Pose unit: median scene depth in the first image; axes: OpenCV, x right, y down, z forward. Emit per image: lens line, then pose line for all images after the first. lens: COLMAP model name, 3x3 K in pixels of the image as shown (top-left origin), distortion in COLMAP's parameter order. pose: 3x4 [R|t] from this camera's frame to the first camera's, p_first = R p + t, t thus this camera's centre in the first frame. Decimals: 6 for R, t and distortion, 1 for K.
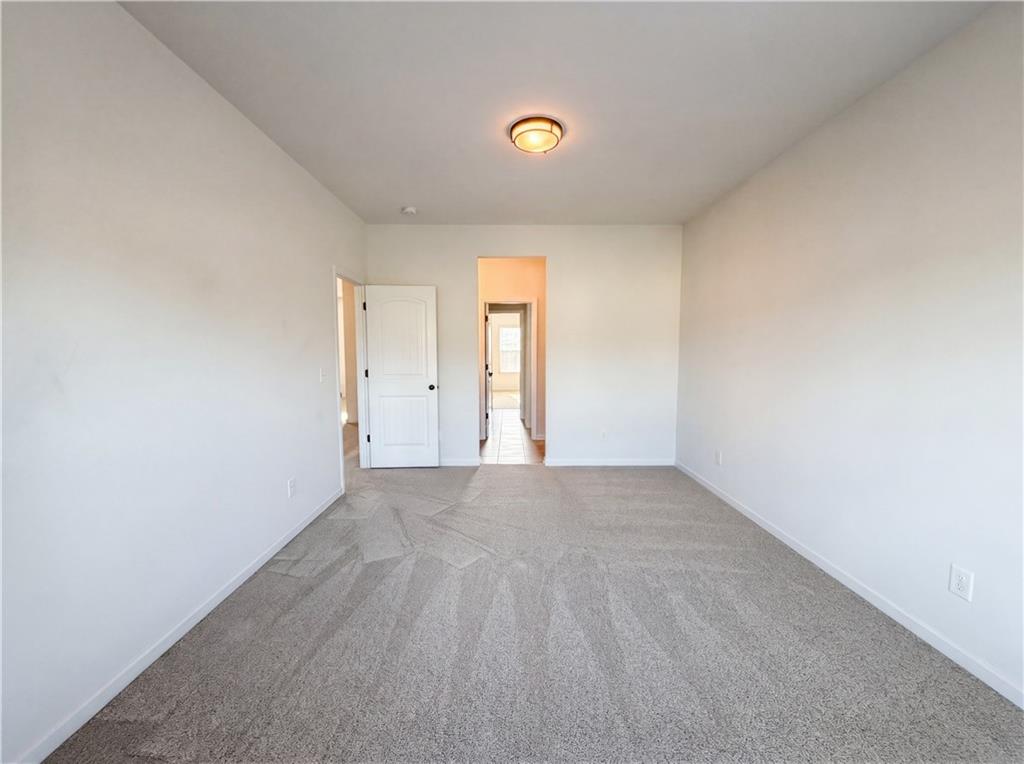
lens RADIAL K [[406.3, 0, 512.2], [0, 406.3, 383.5], [0, 0, 1]] dist [0.000041, -0.000072]
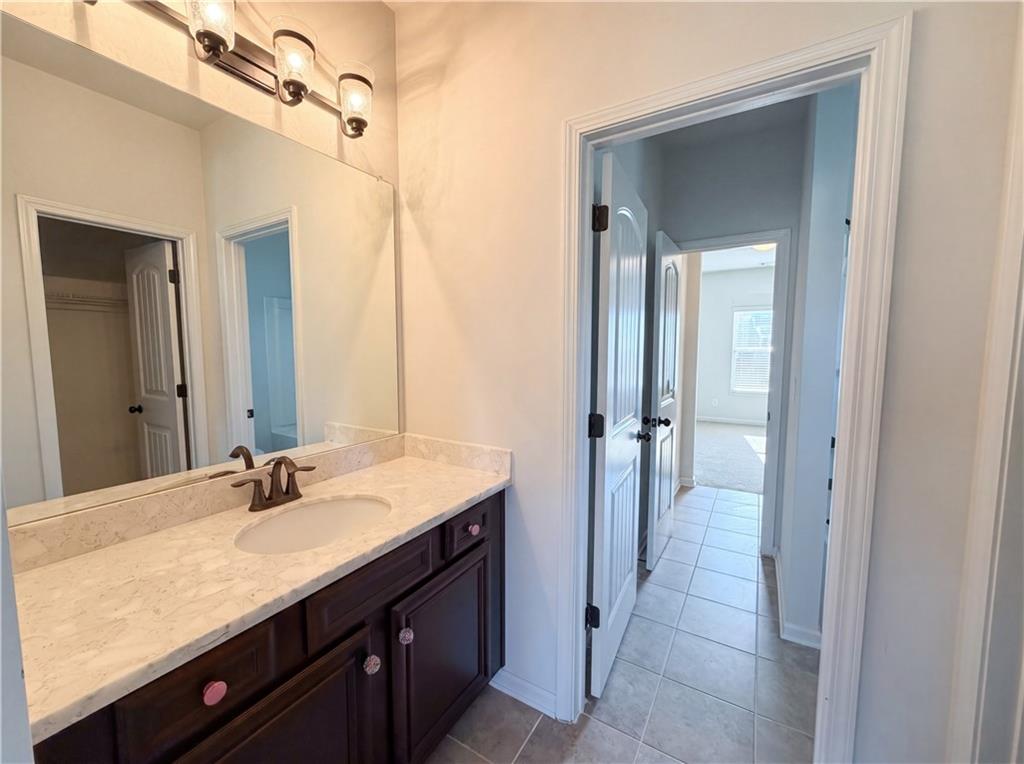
lens RADIAL K [[406.3, 0, 507.7], [0, 406.3, 382.8], [0, 0, 1]] dist [0.000041, -0.000072]
pose [[0.849320, 0.044513, -0.525997, 0.013493], [-0.047312, 0.998847, 0.008136, -0.050394], [0.525753, 0.017976, 0.850447, 0.596276]]
